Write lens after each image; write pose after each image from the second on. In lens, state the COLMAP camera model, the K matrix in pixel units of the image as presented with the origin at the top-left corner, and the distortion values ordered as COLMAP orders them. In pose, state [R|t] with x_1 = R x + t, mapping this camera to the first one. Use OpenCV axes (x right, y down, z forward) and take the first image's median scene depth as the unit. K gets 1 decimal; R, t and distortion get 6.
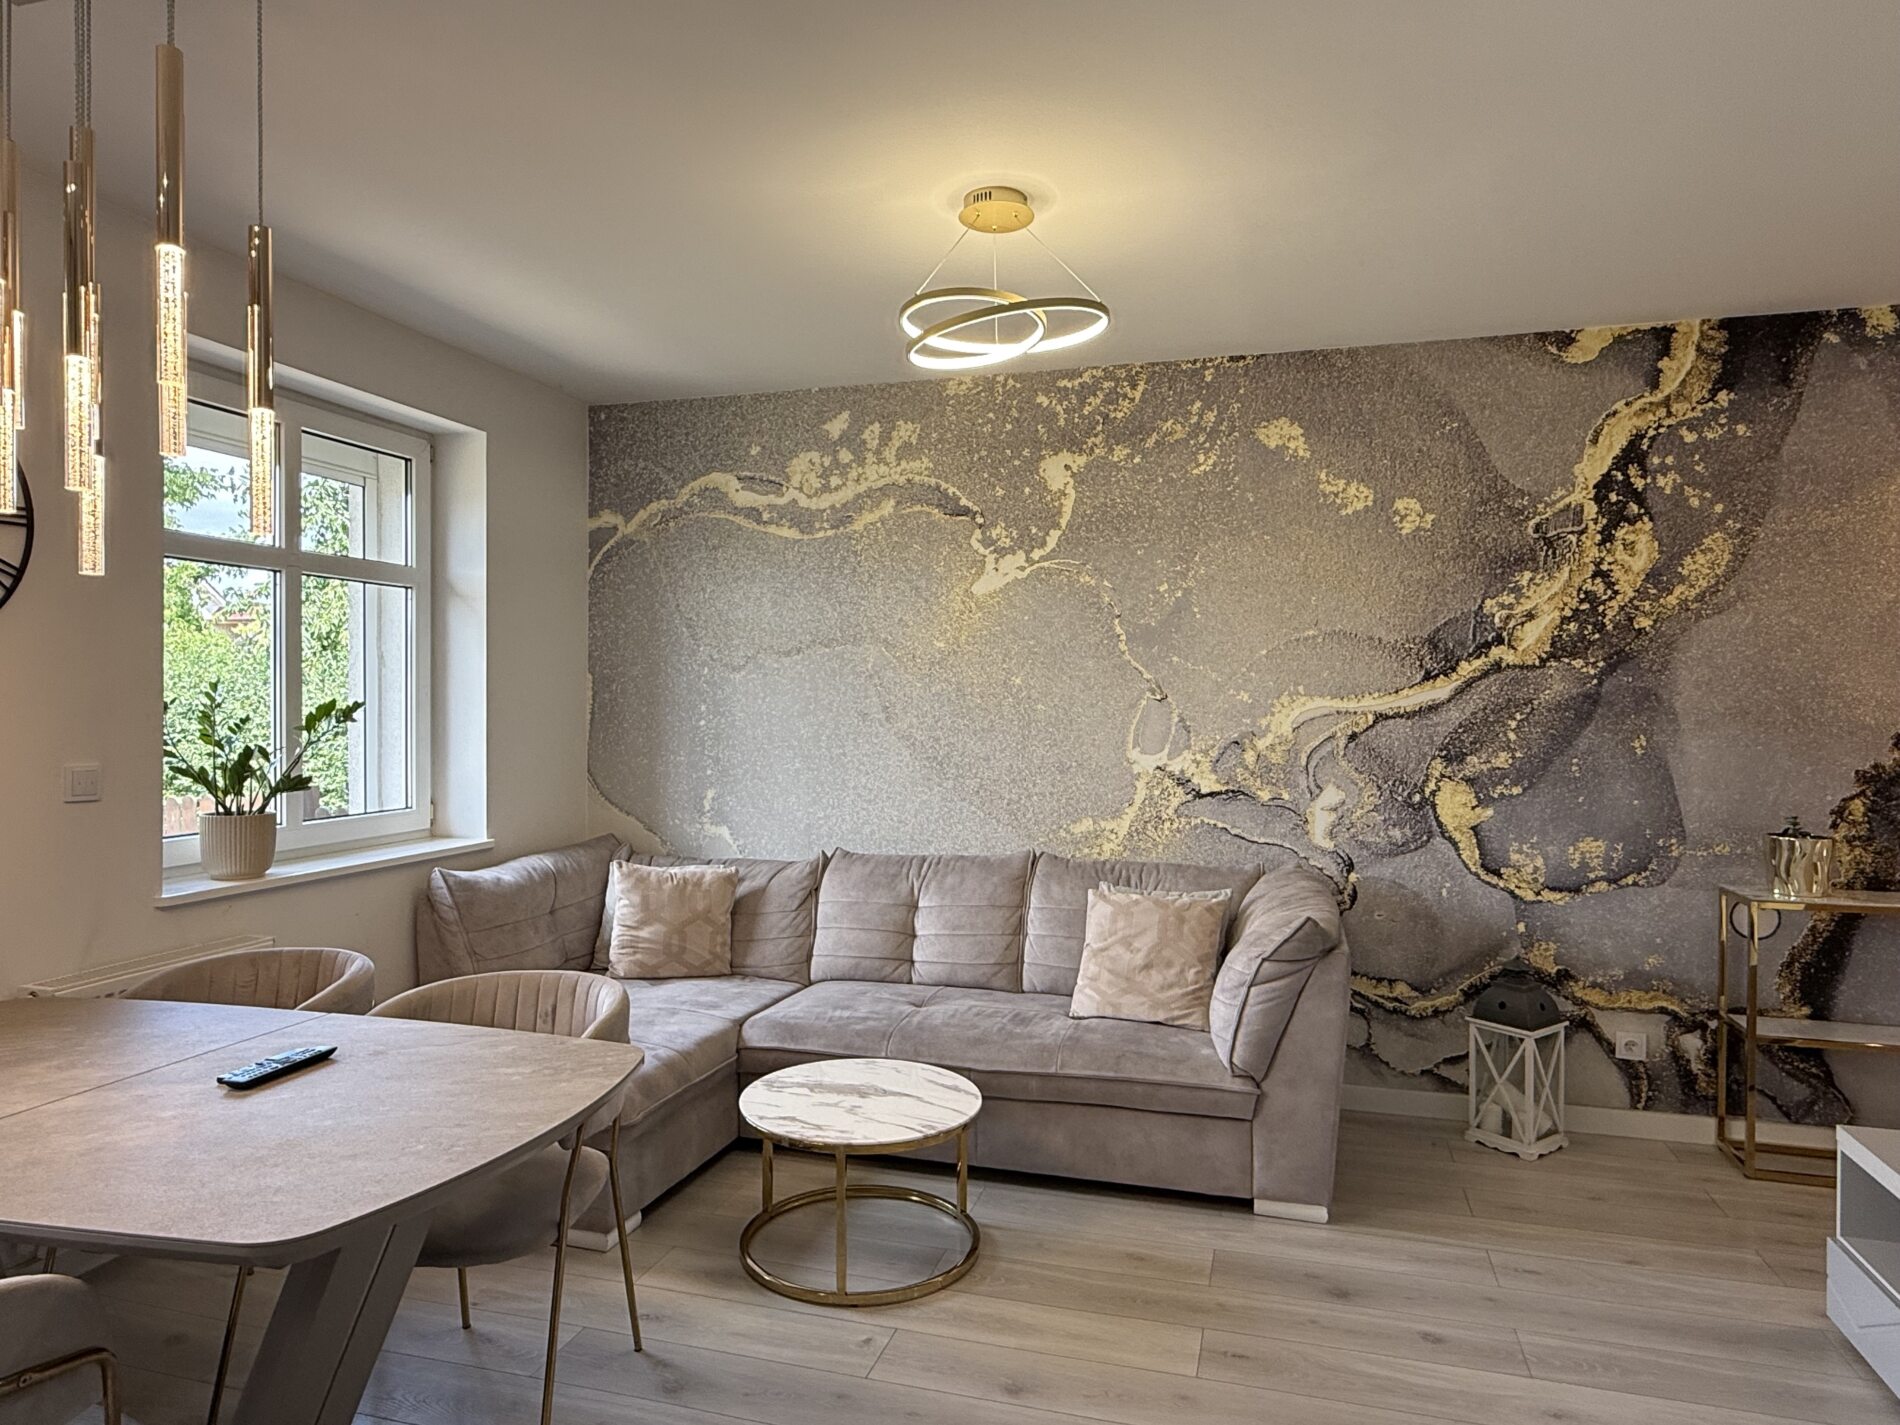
lens RADIAL K [[1169.8, 0, 946.1], [0, 1169.8, 713.2], [0, 0, 1]] dist [-0.001159, 0.000154]
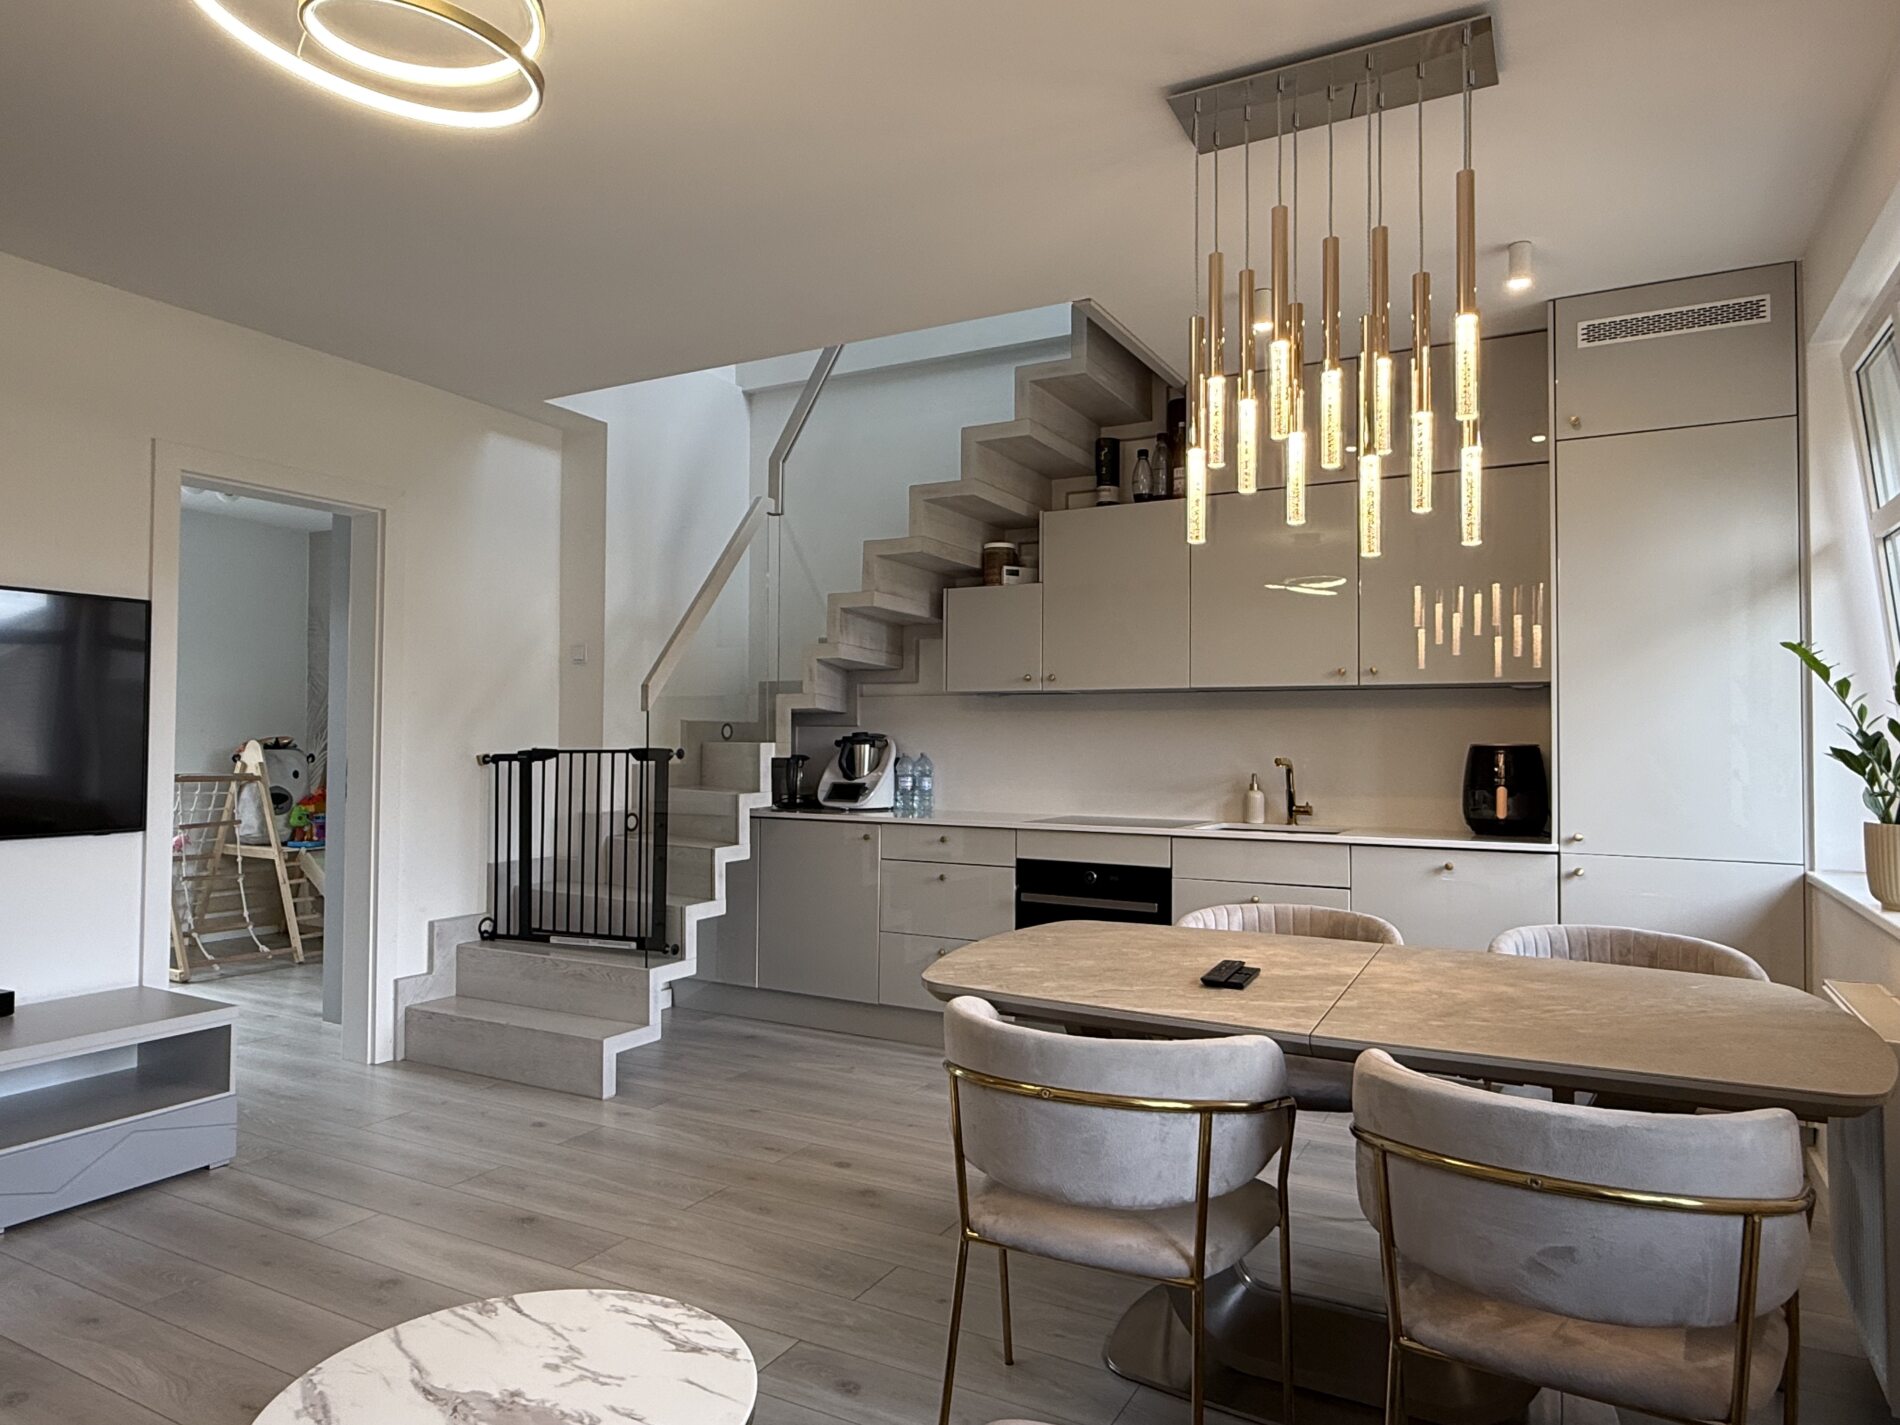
lens RADIAL K [[1185.4, 0, 942.7], [0, 1185.4, 707.1], [0, 0, 1]] dist [-0.000142, 0.001852]
pose [[-0.978223, -0.002434, 0.207544, -0.283789], [-0.006658, 0.999785, -0.019656, 0.031341], [-0.207451, -0.020610, -0.978028, 1.165362]]
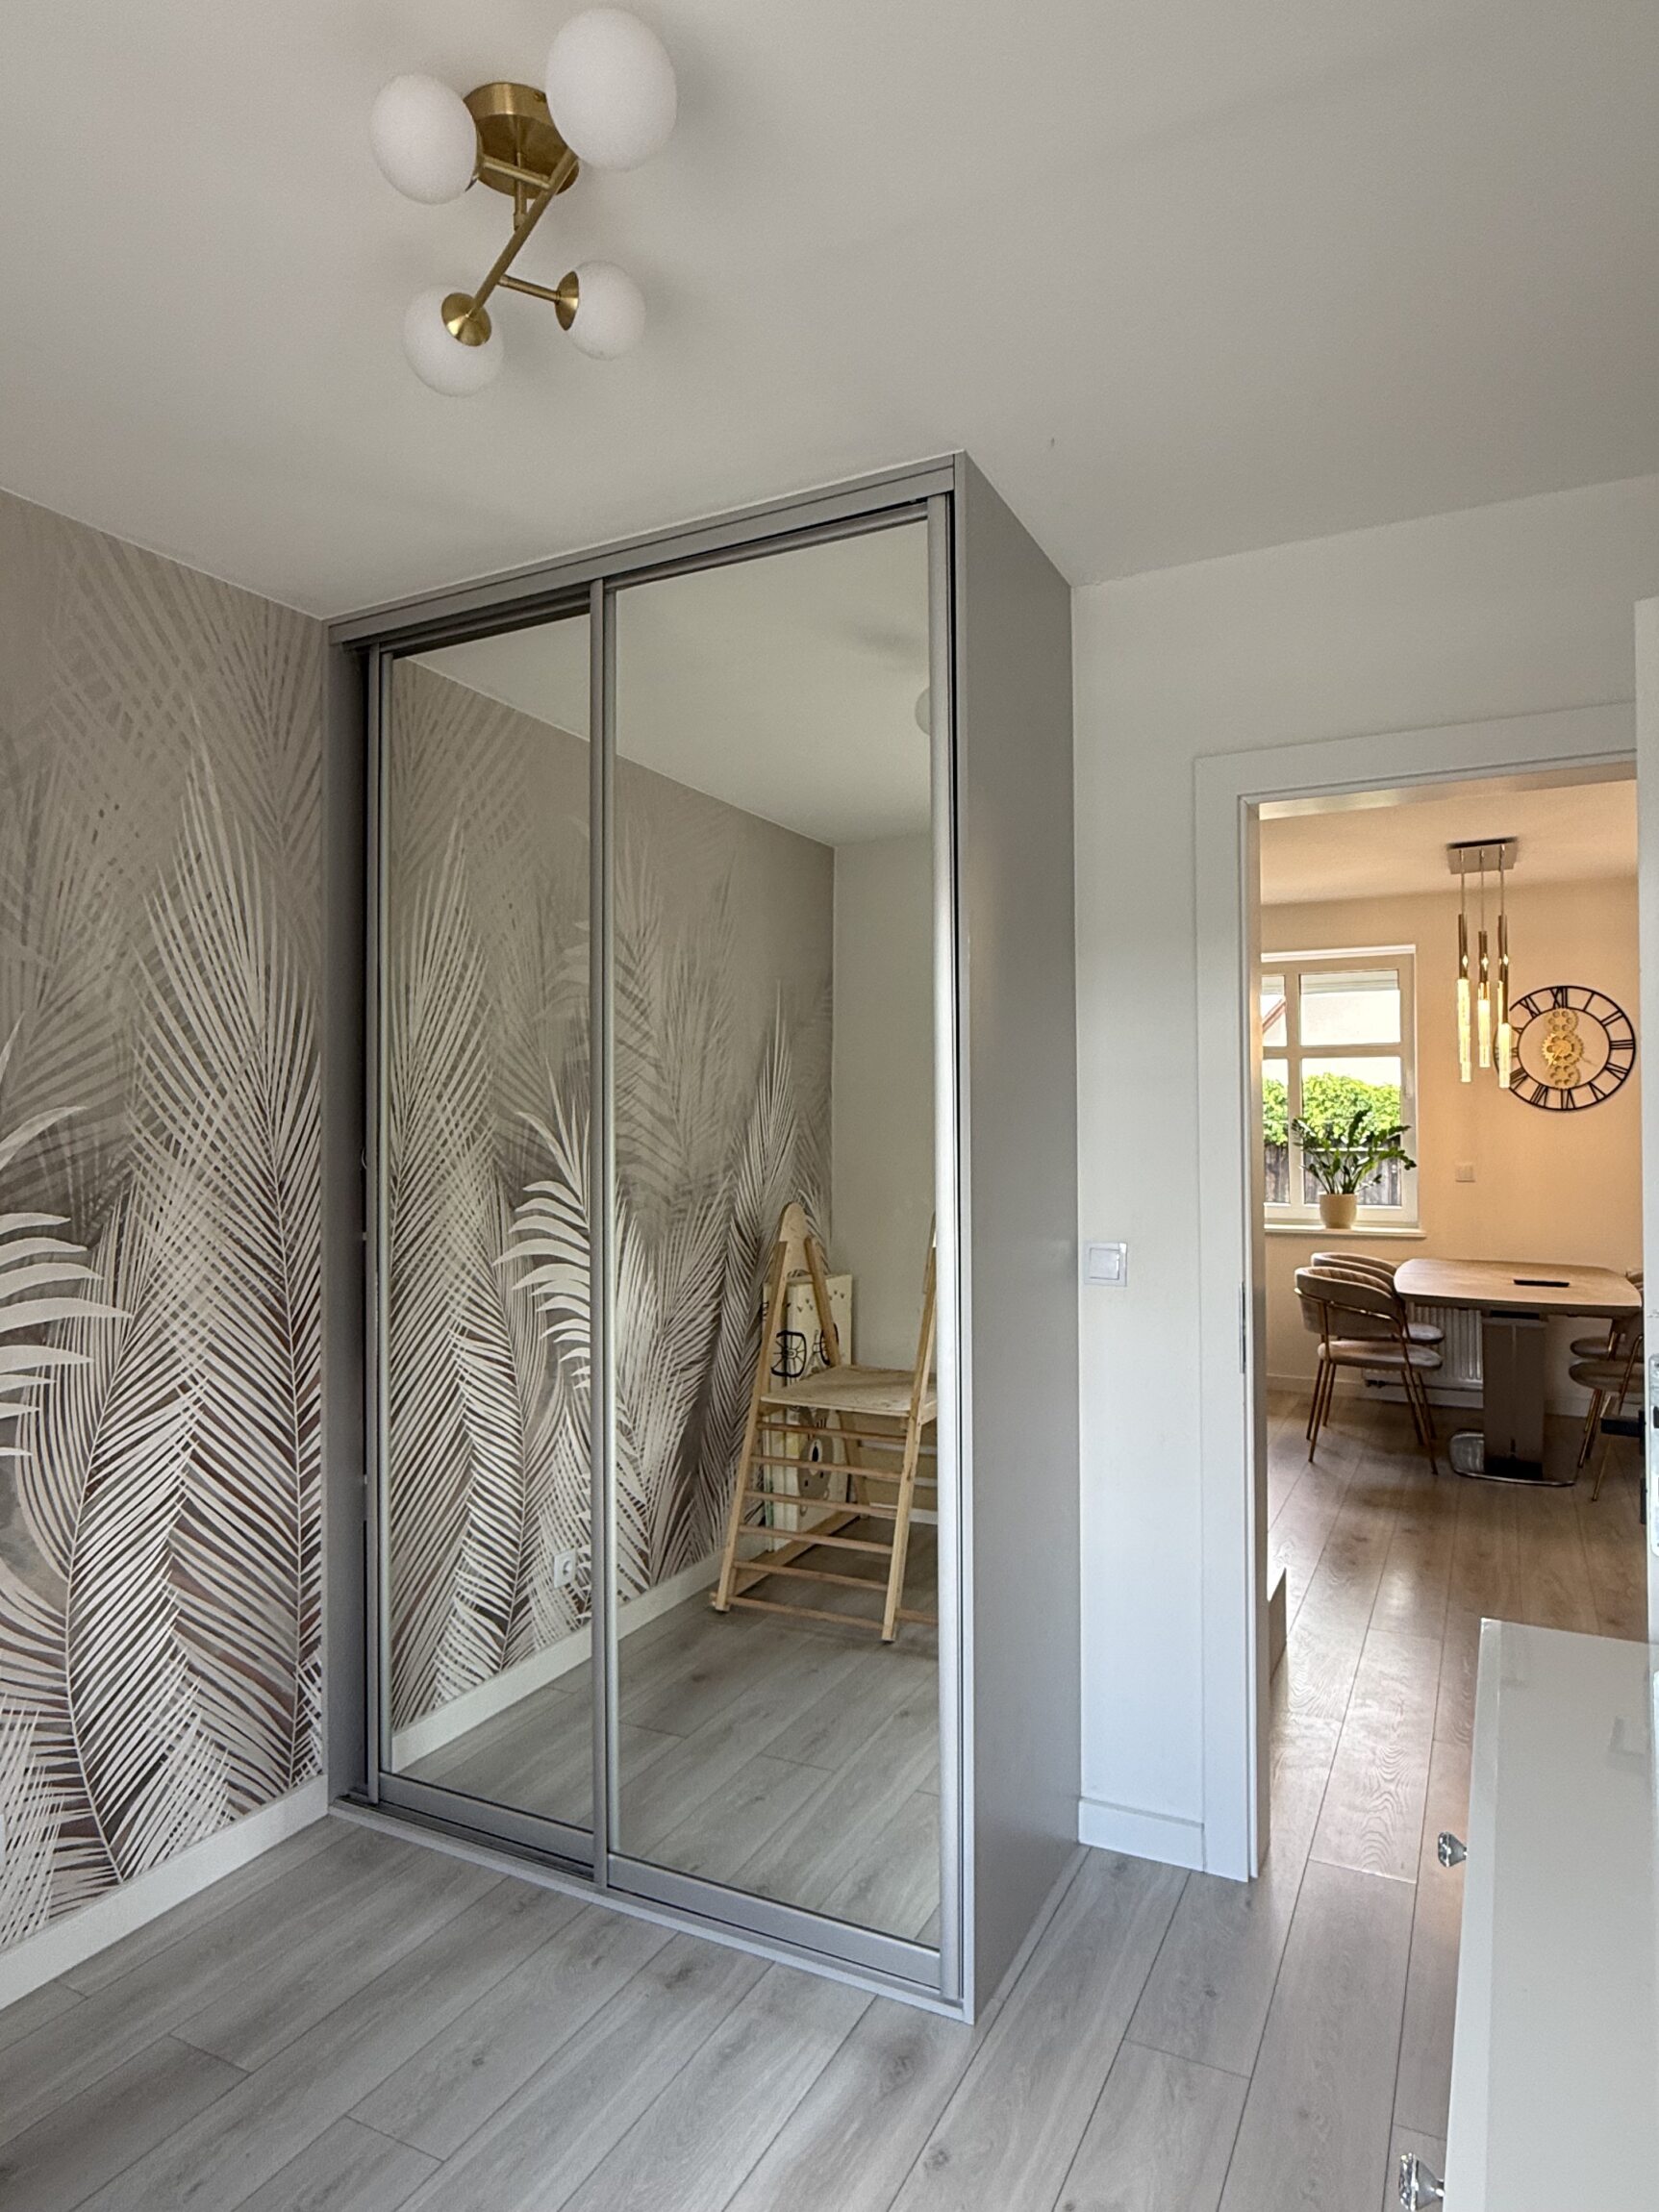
lens RADIAL K [[1301.7, 0, 829.6], [0, 1301.7, 1105.6], [0, 0, 1]] dist [0.001014, 0.000198]
pose [[-0.180238, -0.012380, -0.983545, 1.265067], [0.000104, 0.999921, -0.012605, -0.020491], [0.983623, -0.002374, -0.180223, 0.012082]]
